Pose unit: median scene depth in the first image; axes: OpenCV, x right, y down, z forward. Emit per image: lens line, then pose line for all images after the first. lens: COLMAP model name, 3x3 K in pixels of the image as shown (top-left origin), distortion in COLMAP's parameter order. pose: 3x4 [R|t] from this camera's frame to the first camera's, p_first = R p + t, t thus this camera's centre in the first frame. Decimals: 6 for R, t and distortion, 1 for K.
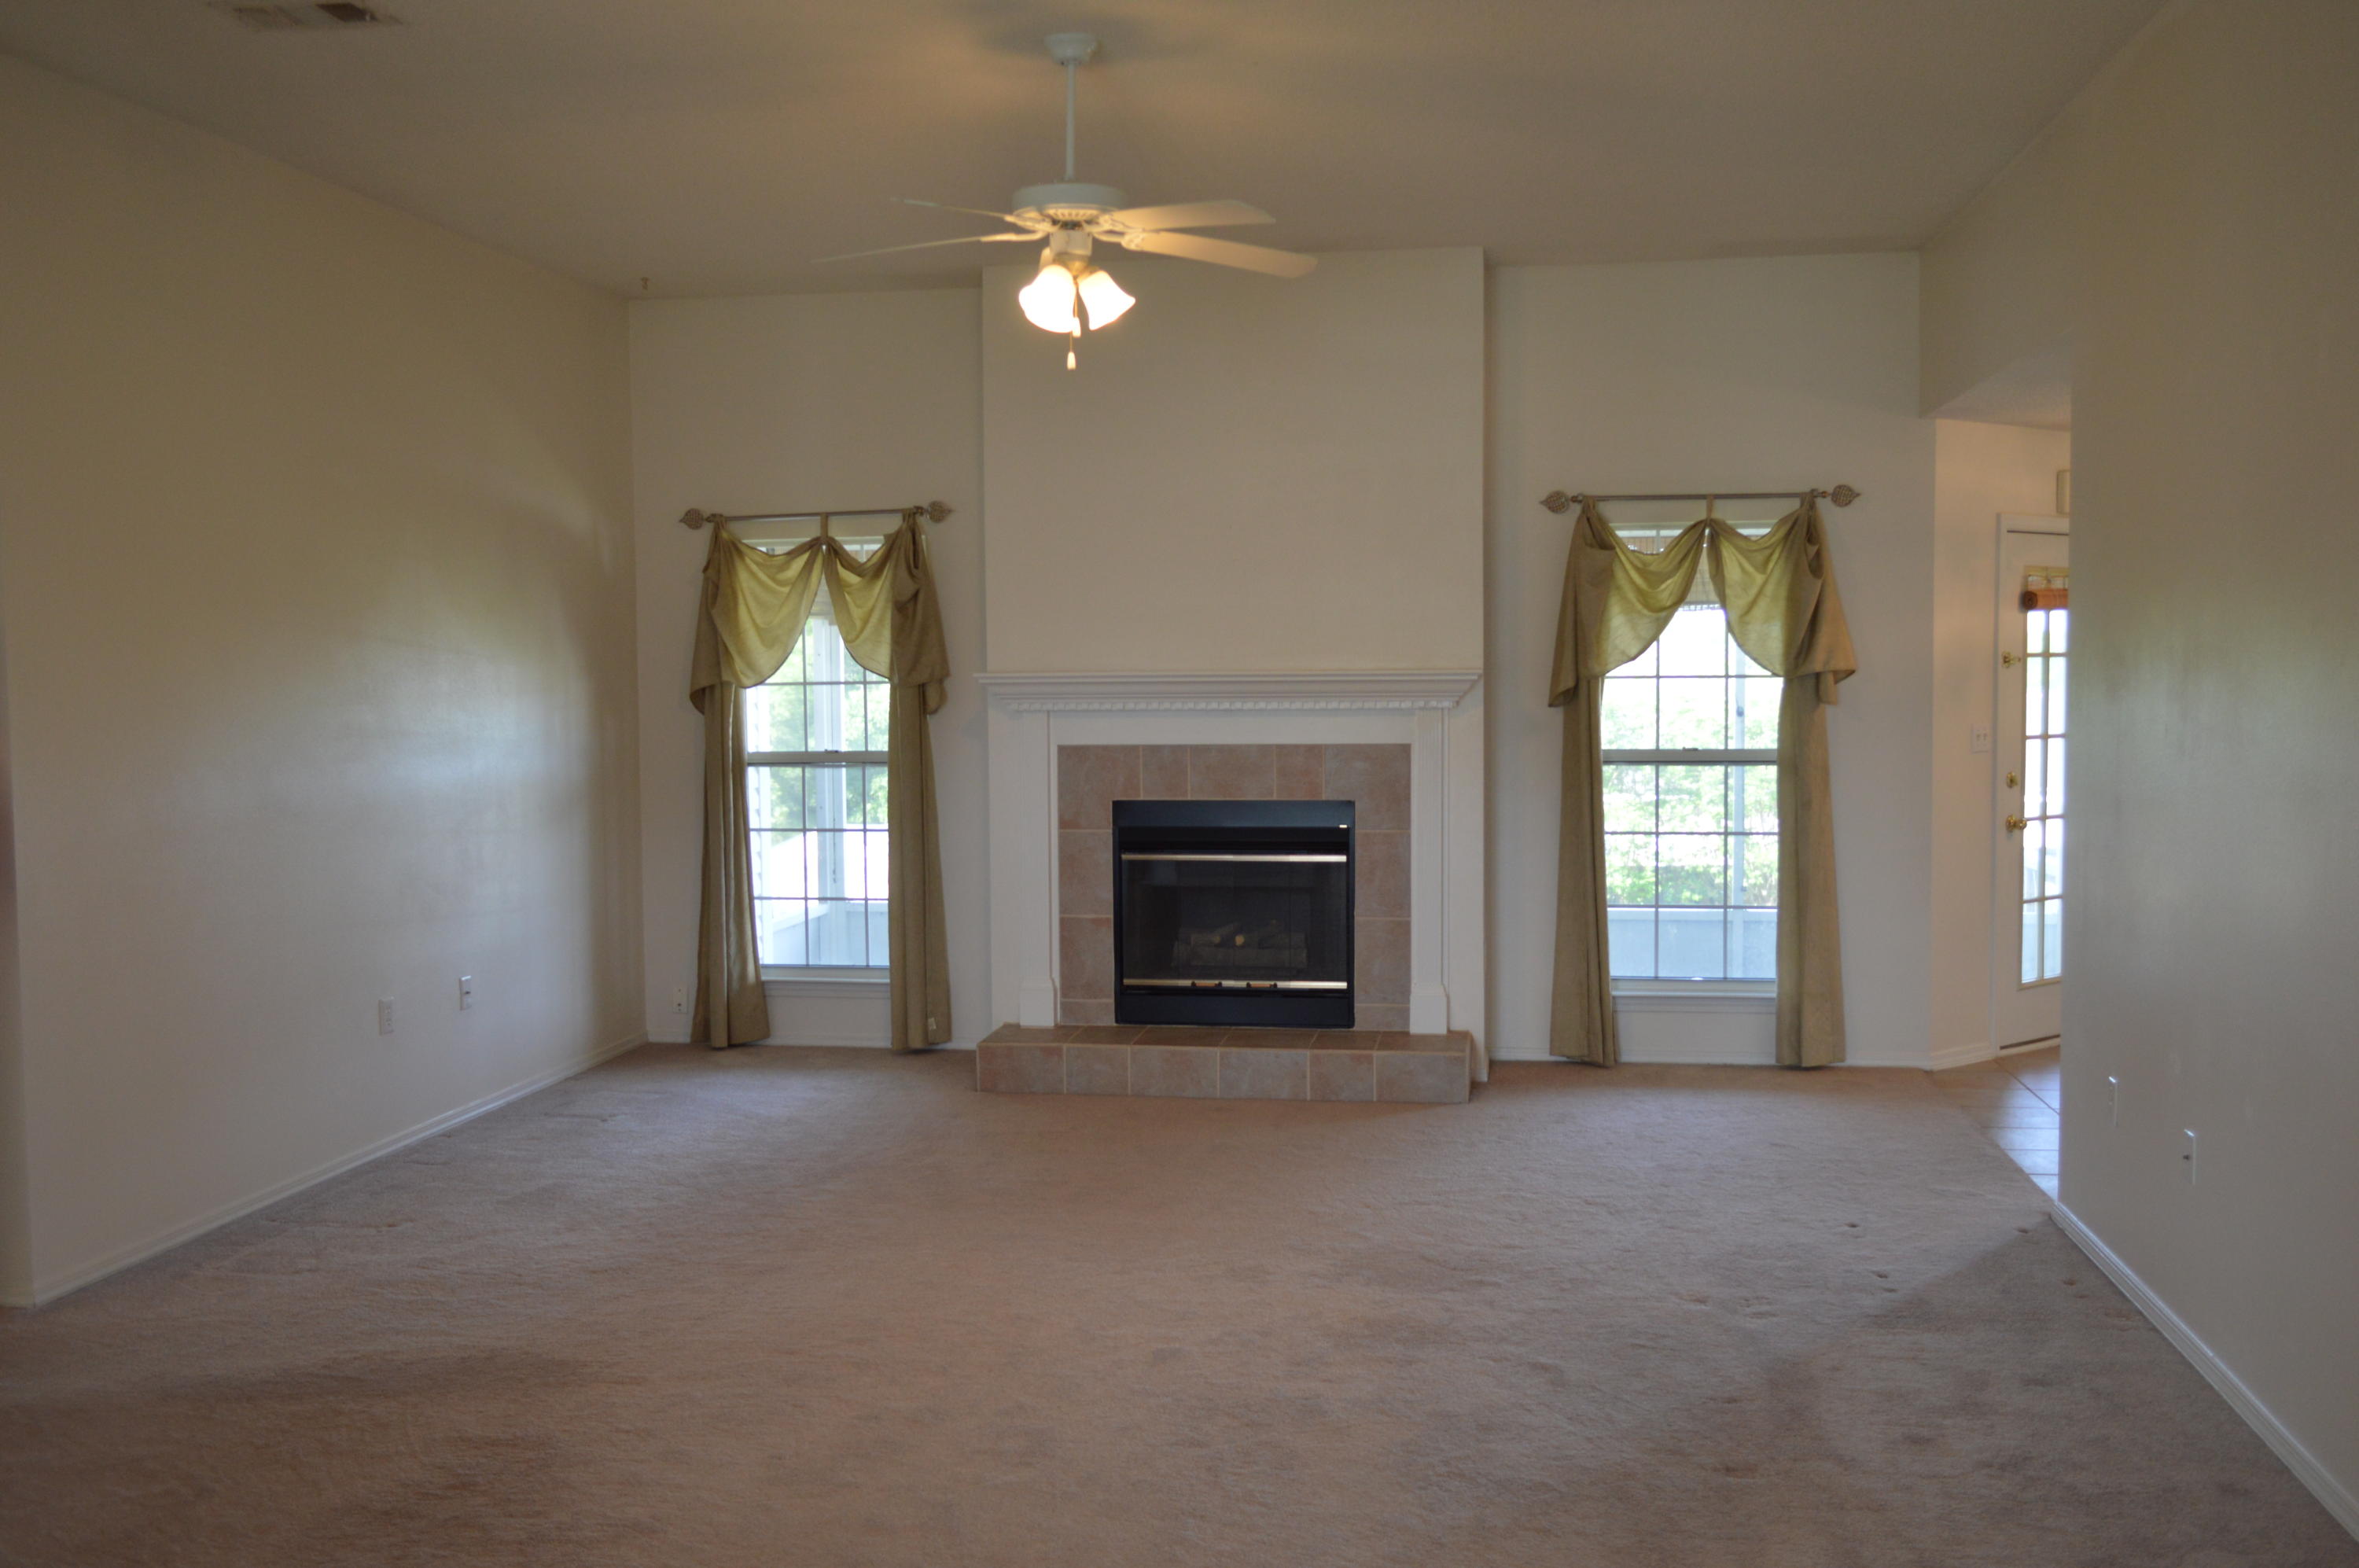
lens RADIAL K [[2083.1, 0, 1179.5], [0, 2083.1, 784.0], [0, 0, 1]] dist [-0.022280, -0.014929]
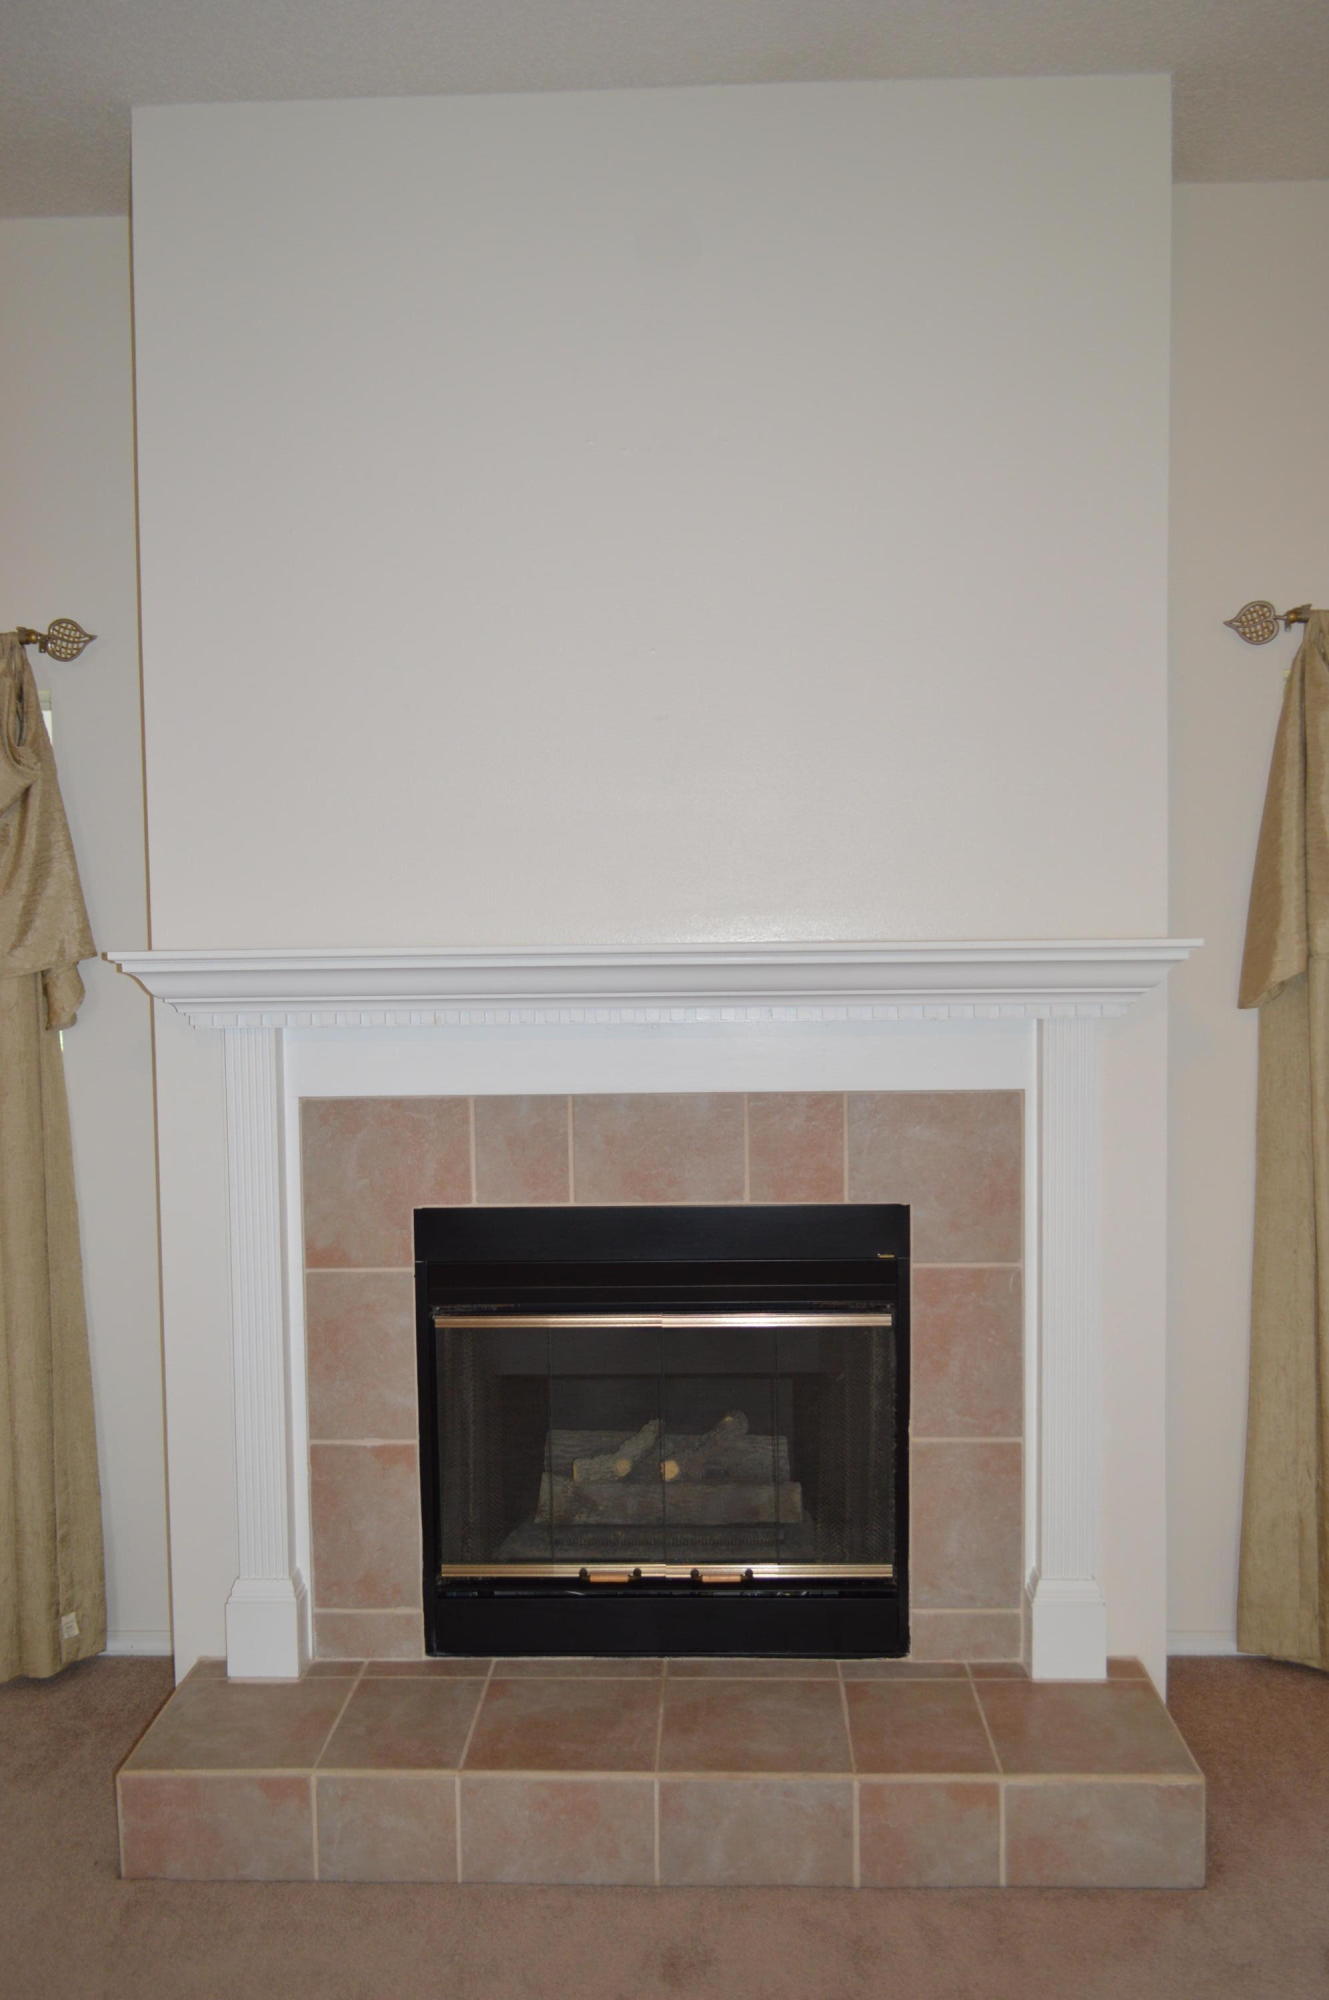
lens RADIAL K [[1568.2, 0, 673.1], [0, 1568.2, 1026.1], [0, 0, 1]] dist [-0.004077, 0.001536]
pose [[0.991740, -0.012105, 0.127691, -0.018518], [0.012243, 0.999925, -0.000296, -0.034616], [-0.127678, 0.001857, 0.991814, 0.628406]]
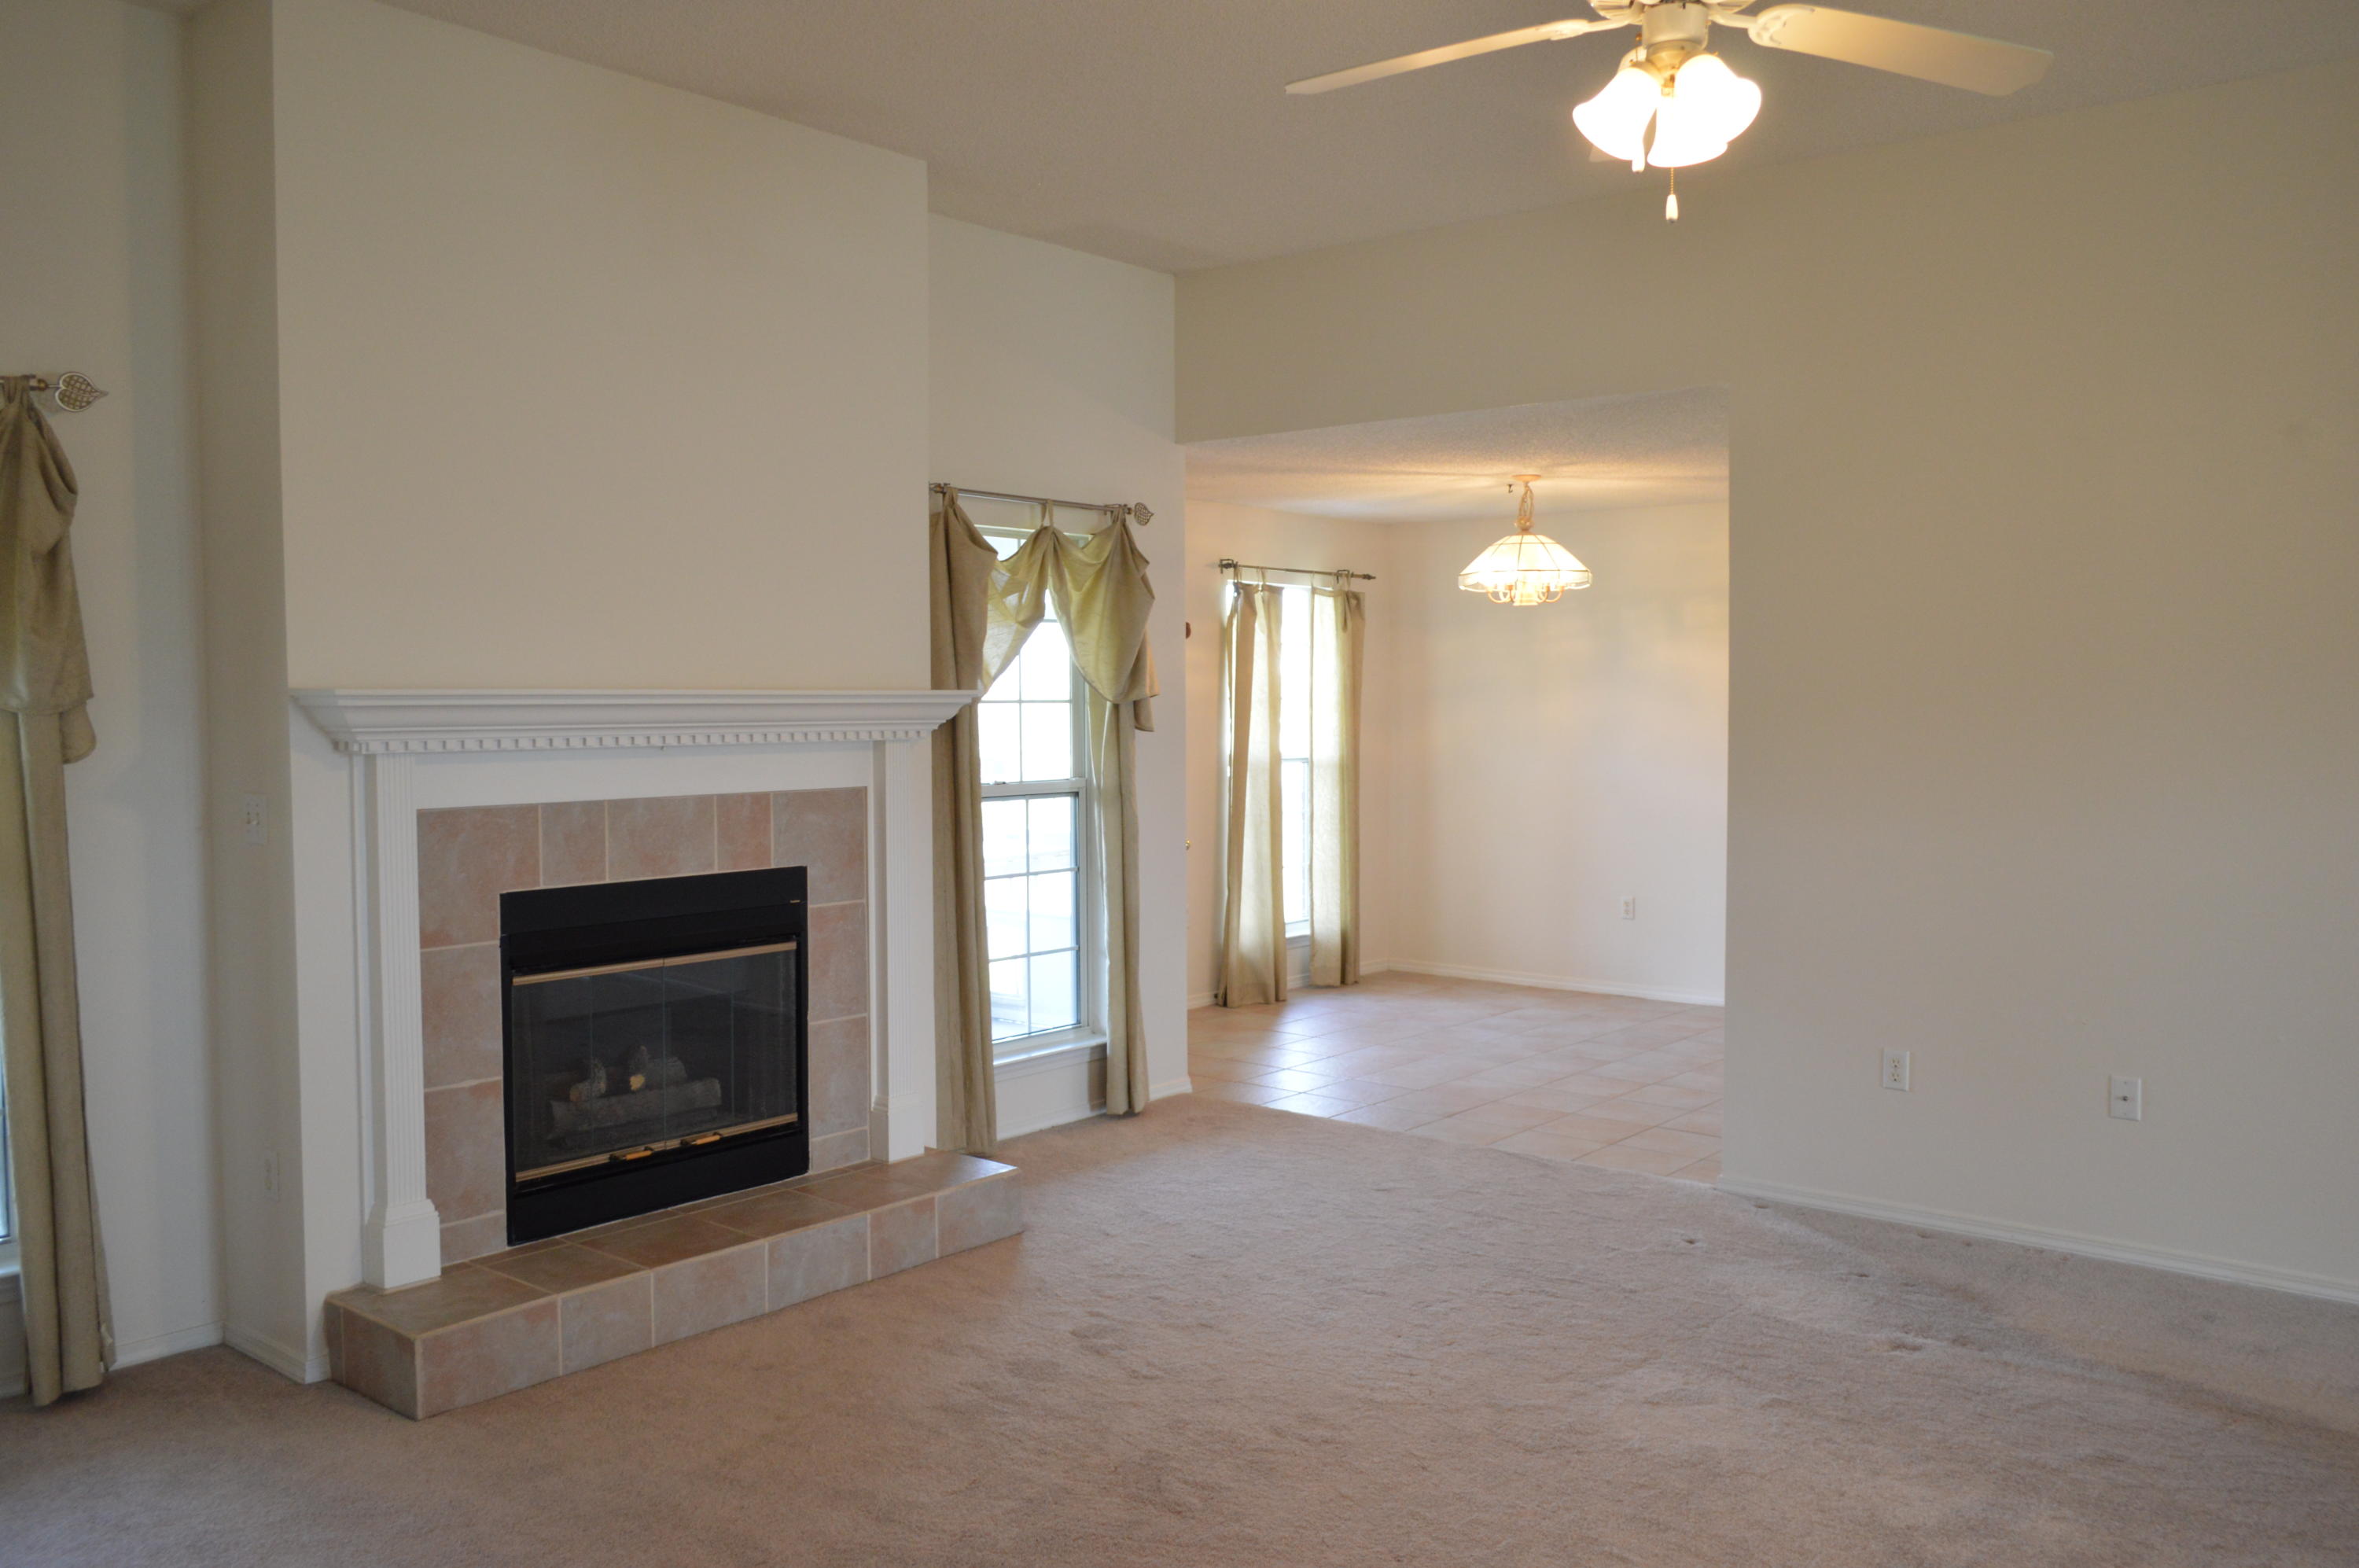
lens RADIAL K [[1865.8, 0, 1190.0], [0, 1865.8, 789.2], [0, 0, 1]] dist [-0.012442, 0.004854]
pose [[0.507331, -0.035399, 0.861024, -0.411797], [0.045428, 0.998865, 0.014299, -0.022369], [-0.860553, 0.031860, 0.508363, 0.536414]]
